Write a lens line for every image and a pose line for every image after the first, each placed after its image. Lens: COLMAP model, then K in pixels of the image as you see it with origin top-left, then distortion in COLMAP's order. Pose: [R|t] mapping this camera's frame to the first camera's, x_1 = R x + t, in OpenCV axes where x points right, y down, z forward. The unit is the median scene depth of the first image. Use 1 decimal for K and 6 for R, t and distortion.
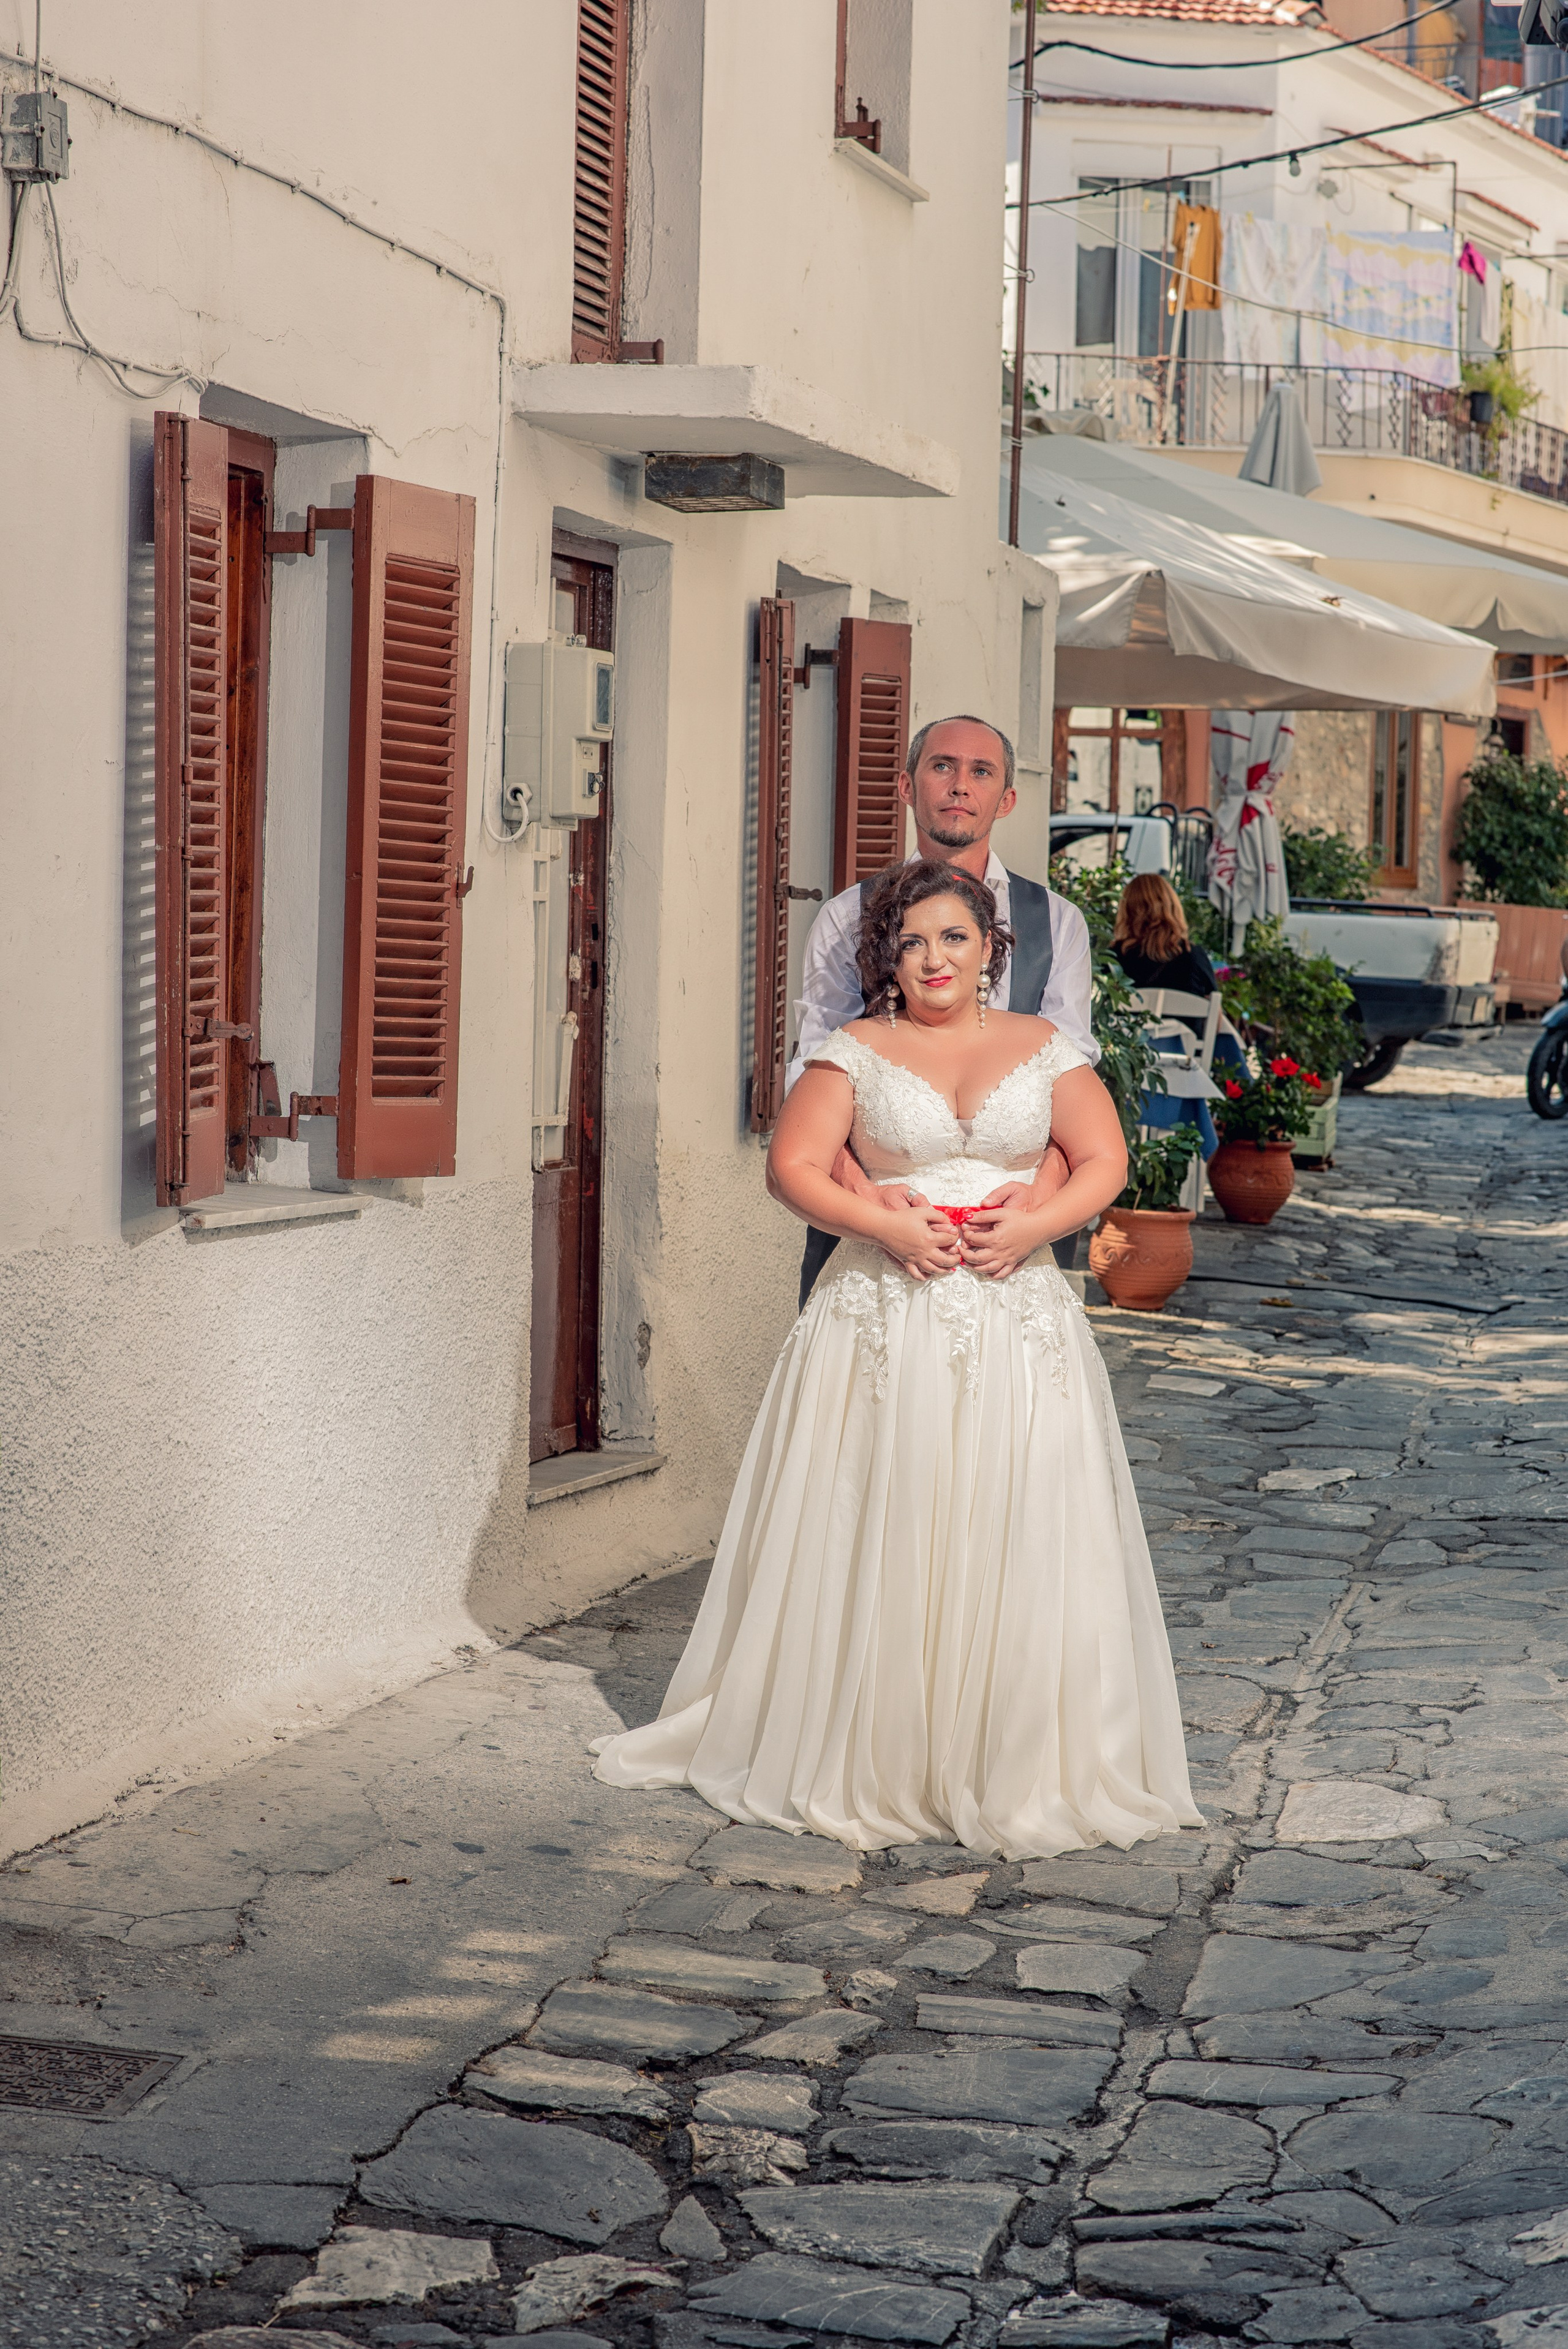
lens RADIAL K [[5748.7, 0, 784.0], [0, 5748.7, 1174.5], [0, 0, 1]] dist [-0.041671, -0.188955]
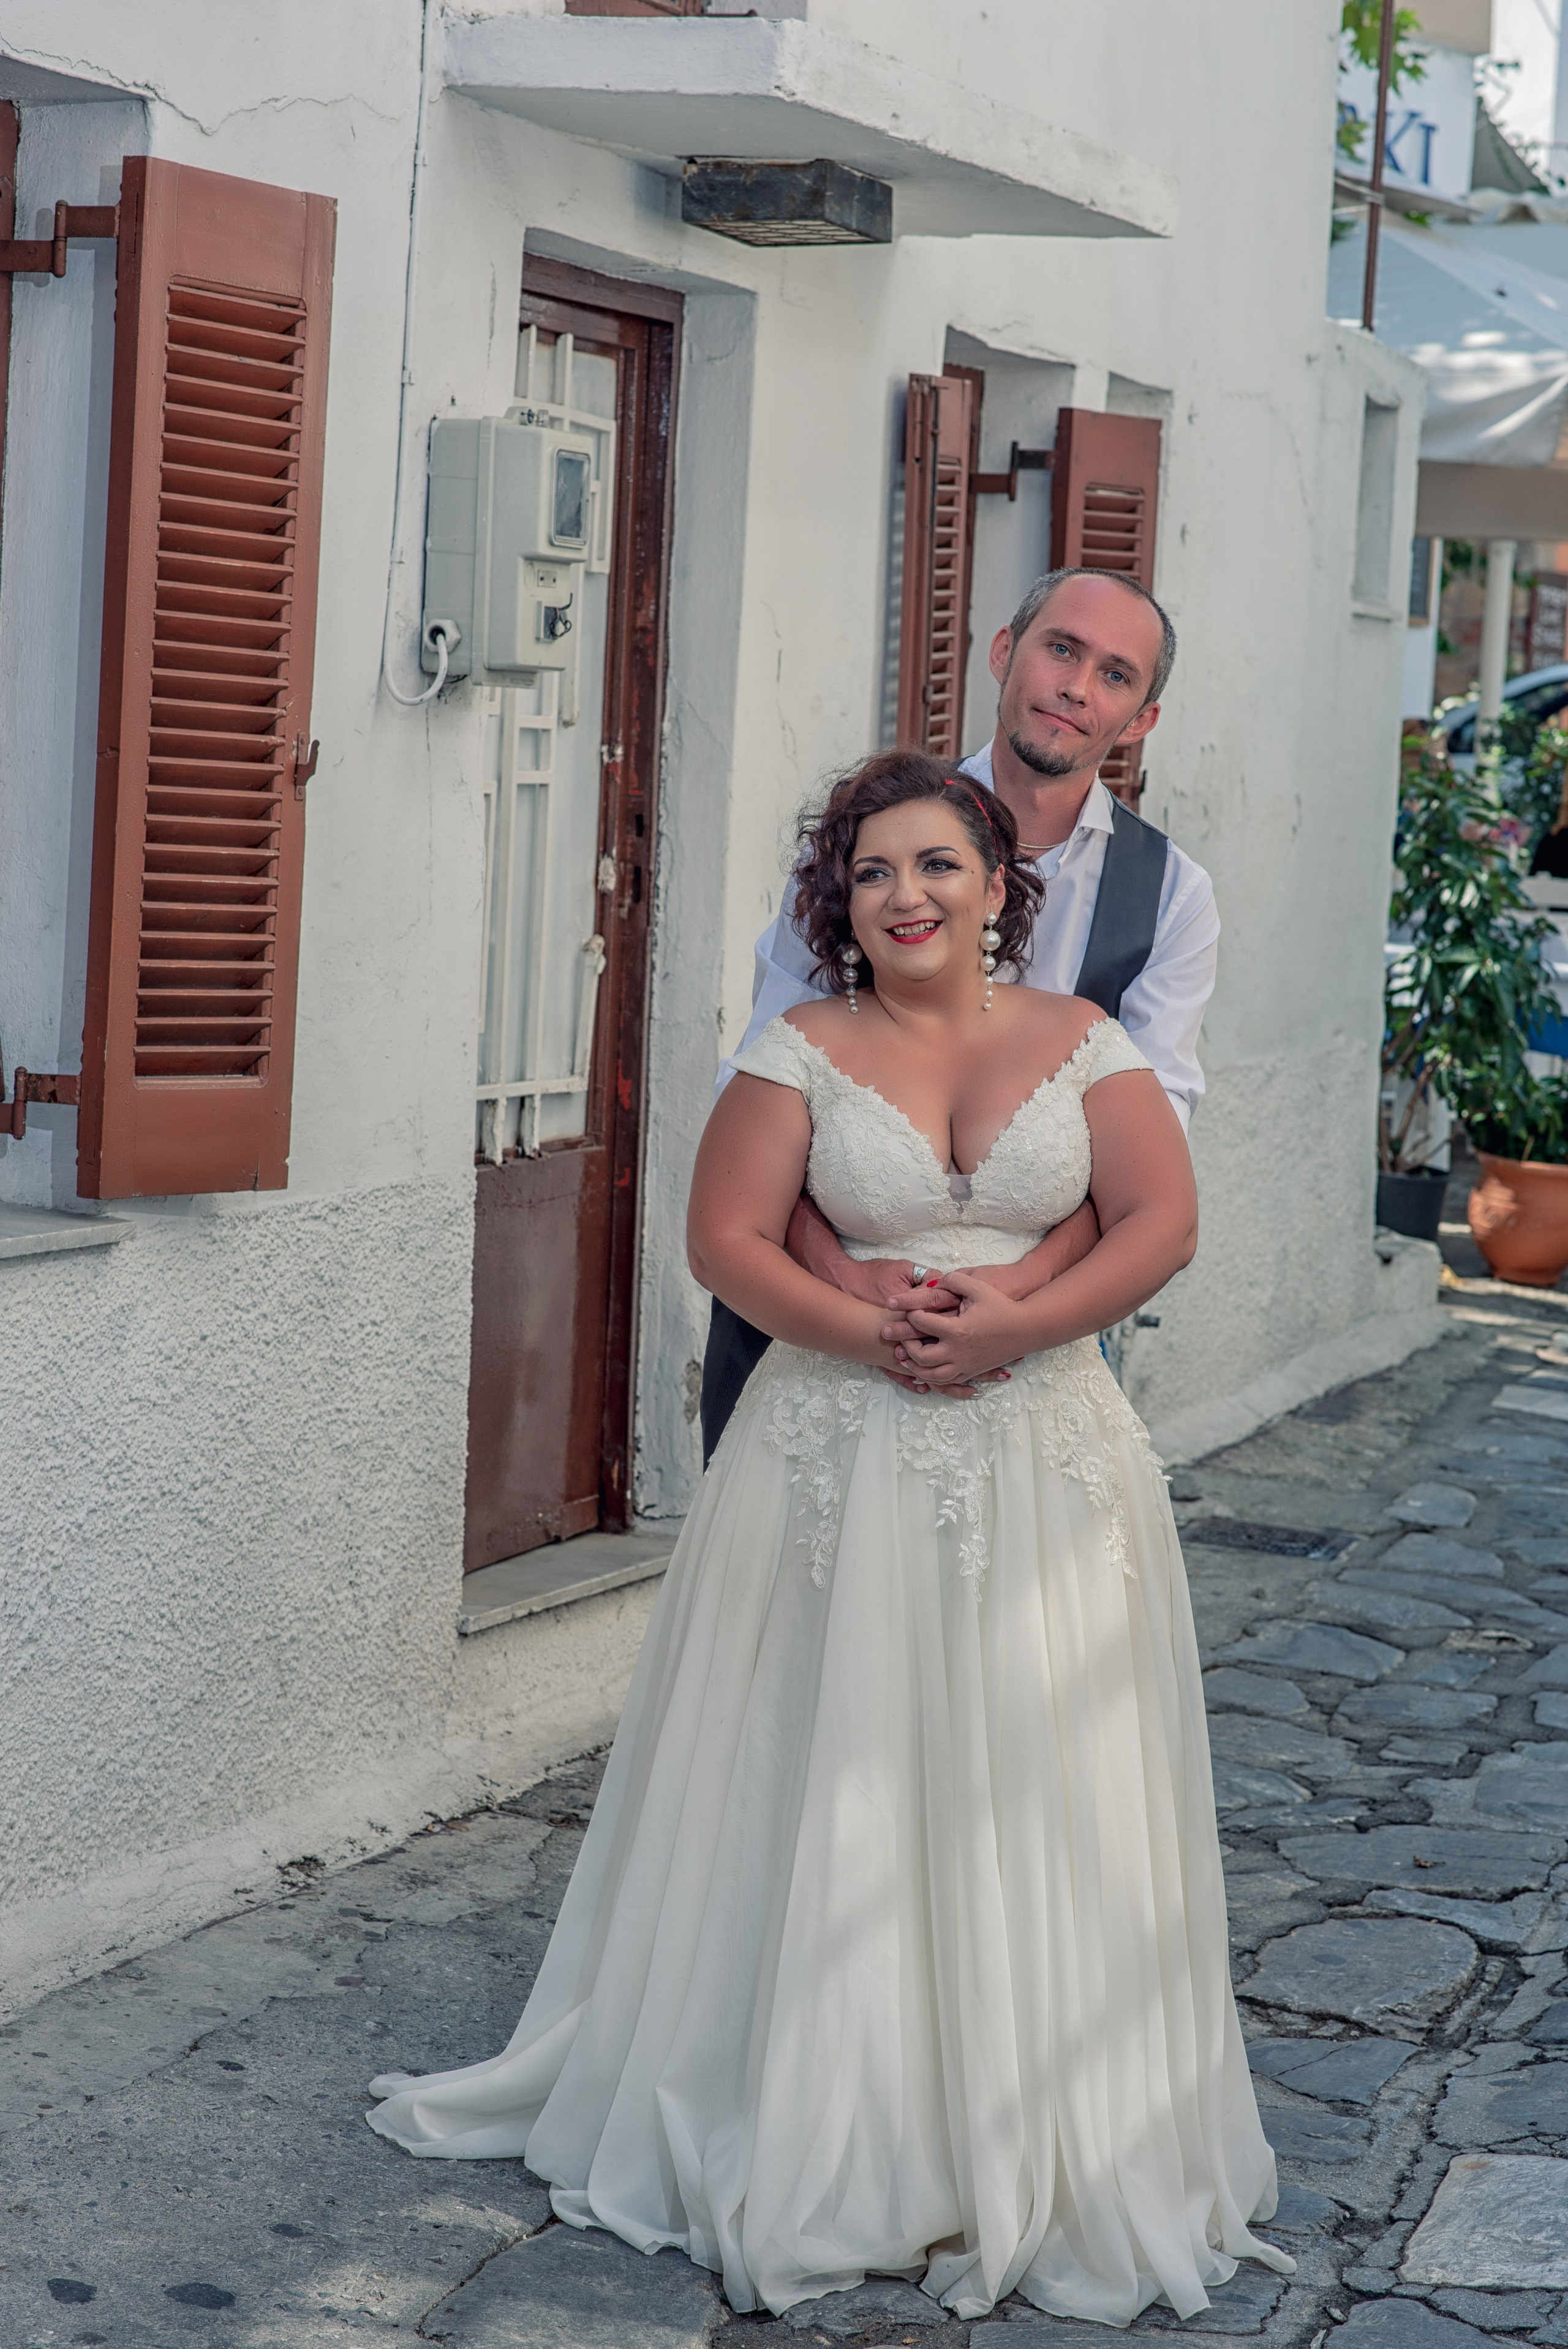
lens RADIAL K [[5736.3, 0, 784.0], [0, 5736.3, 1174.5], [0, 0, 1]] dist [0.029805, 0.198353]
pose [[0.993897, 0.030869, -0.105902, 0.067598], [-0.027779, 0.999148, 0.030533, -0.021824], [0.106755, -0.027405, 0.993908, 0.290823]]
